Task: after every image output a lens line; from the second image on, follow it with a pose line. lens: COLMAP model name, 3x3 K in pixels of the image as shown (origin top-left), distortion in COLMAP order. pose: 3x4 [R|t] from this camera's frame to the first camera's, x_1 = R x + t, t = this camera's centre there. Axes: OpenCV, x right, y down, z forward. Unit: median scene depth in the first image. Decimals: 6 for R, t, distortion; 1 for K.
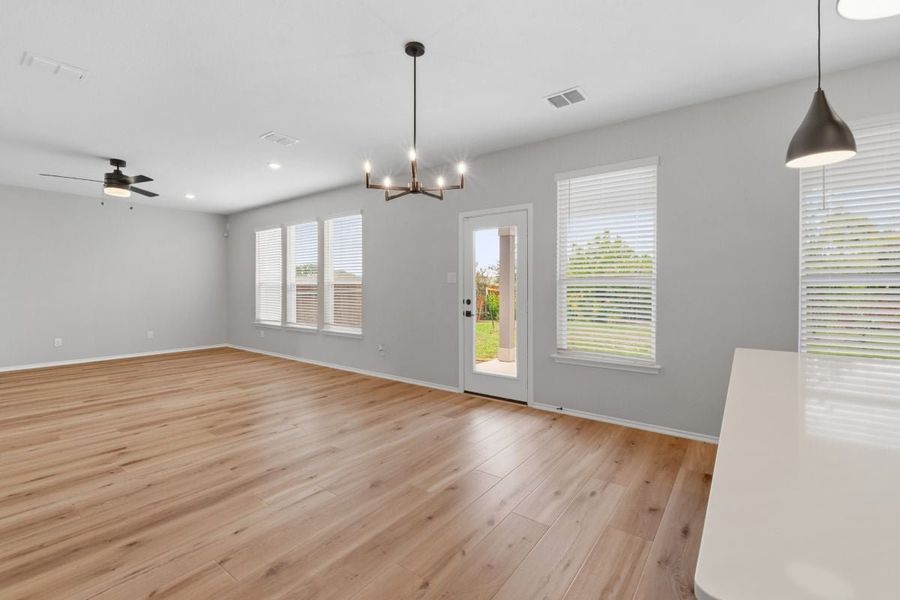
lens RADIAL K [[385.5, 0, 444.3], [0, 385.5, 291.0], [0, 0, 1]] dist [-0.010654, 0.000935]
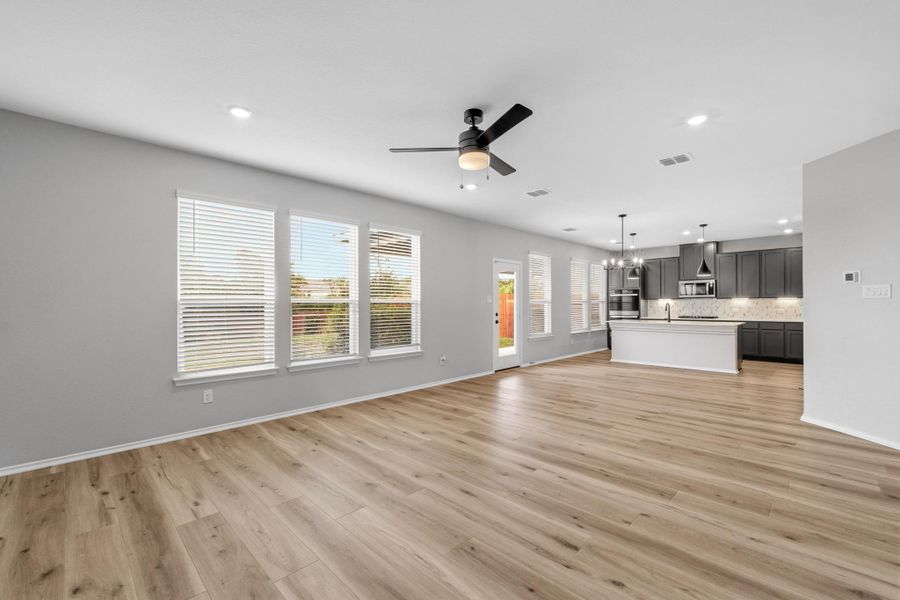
lens RADIAL K [[385.5, 0, 446.0], [0, 385.5, 301.4], [0, 0, 1]] dist [-0.010654, 0.000935]
pose [[0.146471, 0.004502, 0.989205, -1.525474], [0.011367, 0.999916, -0.006234, -0.017523], [-0.989150, 0.012157, 0.146408, 0.962455]]
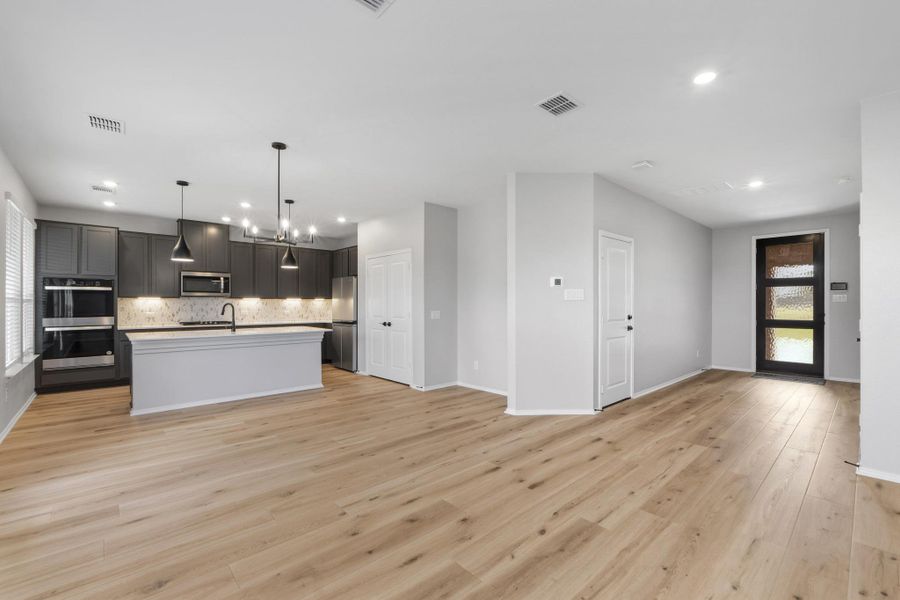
lens RADIAL K [[385.5, 0, 448.0], [0, 385.5, 305.7], [0, 0, 1]] dist [-0.010654, 0.000935]
pose [[-0.982084, -0.002300, 0.188432, -0.525513], [-0.000189, 0.999937, 0.011219, -0.015405], [-0.188446, 0.010983, -0.982022, 1.230449]]
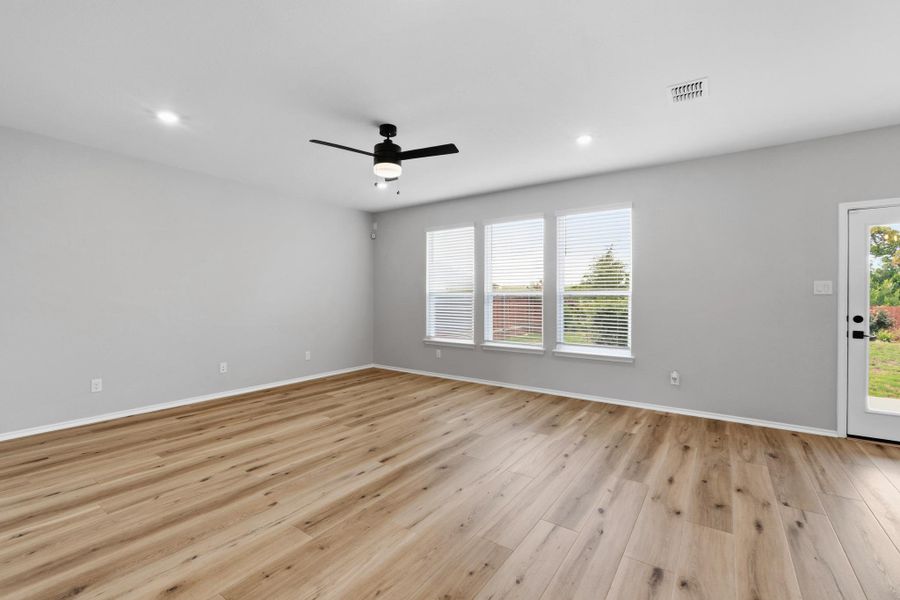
lens RADIAL K [[385.5, 0, 445.9], [0, 385.5, 297.1], [0, 0, 1]] dist [-0.010654, 0.000935]
pose [[0.999760, -0.000165, 0.021917, -0.764196], [0.000277, 0.999987, -0.005108, -0.011619], [-0.021916, 0.005113, 0.999747, 0.256946]]
